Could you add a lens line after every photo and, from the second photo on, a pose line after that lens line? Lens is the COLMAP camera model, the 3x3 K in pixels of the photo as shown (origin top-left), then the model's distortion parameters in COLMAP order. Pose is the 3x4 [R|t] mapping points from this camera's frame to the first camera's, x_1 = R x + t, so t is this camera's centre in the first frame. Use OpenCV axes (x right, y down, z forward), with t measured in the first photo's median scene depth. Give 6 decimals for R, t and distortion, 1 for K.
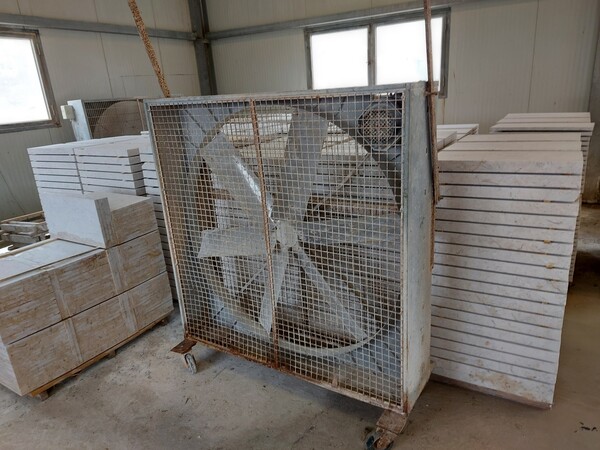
lens RADIAL K [[426.3, 0, 303.0], [0, 426.3, 228.2], [0, 0, 1]] dist [0.109881, -0.116016]
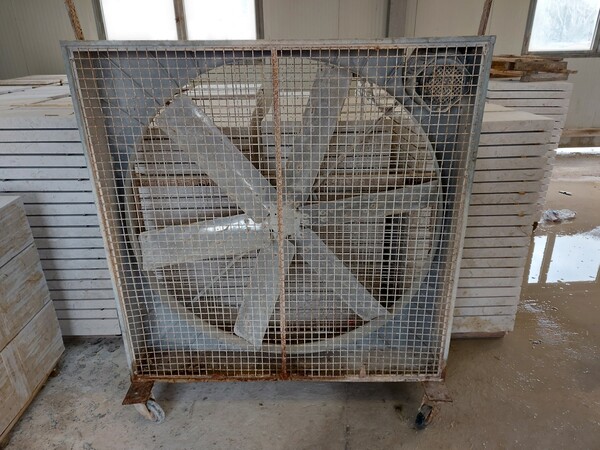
lens RADIAL K [[426.3, 0, 303.0], [0, 426.3, 228.2], [0, 0, 1]] dist [0.109881, -0.116016]
pose [[0.852521, -0.150794, 0.500468, -0.426716], [0.118360, 0.988304, 0.096162, -0.046003], [-0.509115, -0.022745, 0.860398, 0.269972]]
